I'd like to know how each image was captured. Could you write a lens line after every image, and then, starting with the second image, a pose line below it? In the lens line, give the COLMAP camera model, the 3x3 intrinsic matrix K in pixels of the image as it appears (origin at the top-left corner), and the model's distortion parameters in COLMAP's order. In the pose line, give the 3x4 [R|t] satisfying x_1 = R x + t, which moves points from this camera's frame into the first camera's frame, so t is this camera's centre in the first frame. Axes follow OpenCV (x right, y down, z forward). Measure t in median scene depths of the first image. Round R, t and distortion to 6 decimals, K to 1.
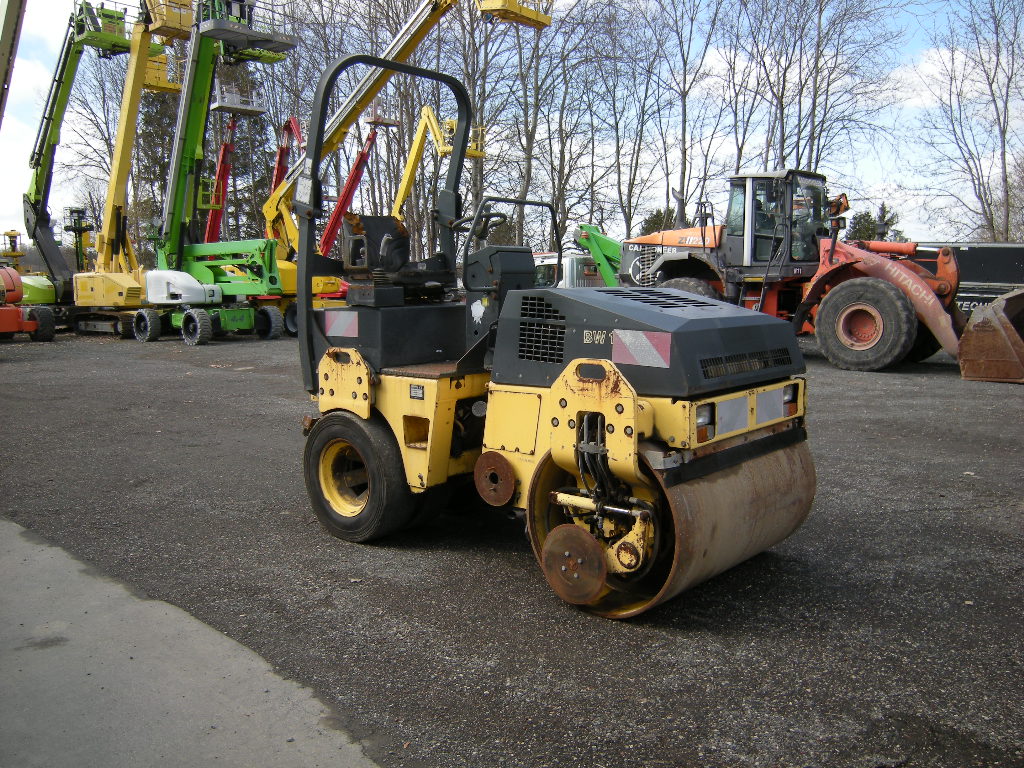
lens RADIAL K [[854.4, 0, 512.0], [0, 854.4, 384.0], [0, 0, 1]] dist [-0.121961, 0.059640]
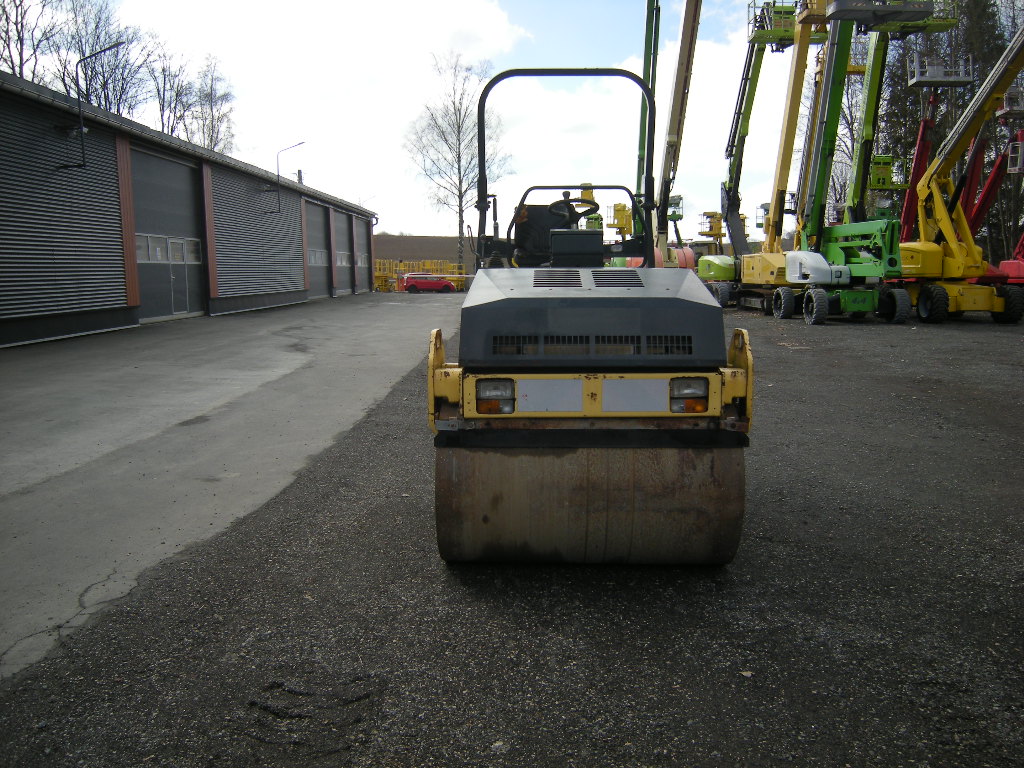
lens RADIAL K [[854.4, 0, 512.0], [0, 854.4, 384.0], [0, 0, 1]] dist [-0.121961, 0.059640]
pose [[0.643027, 0.105530, -0.758538, 0.791892], [-0.088423, 0.994067, 0.063341, -0.028975], [0.760722, 0.026342, 0.648543, 0.251740]]
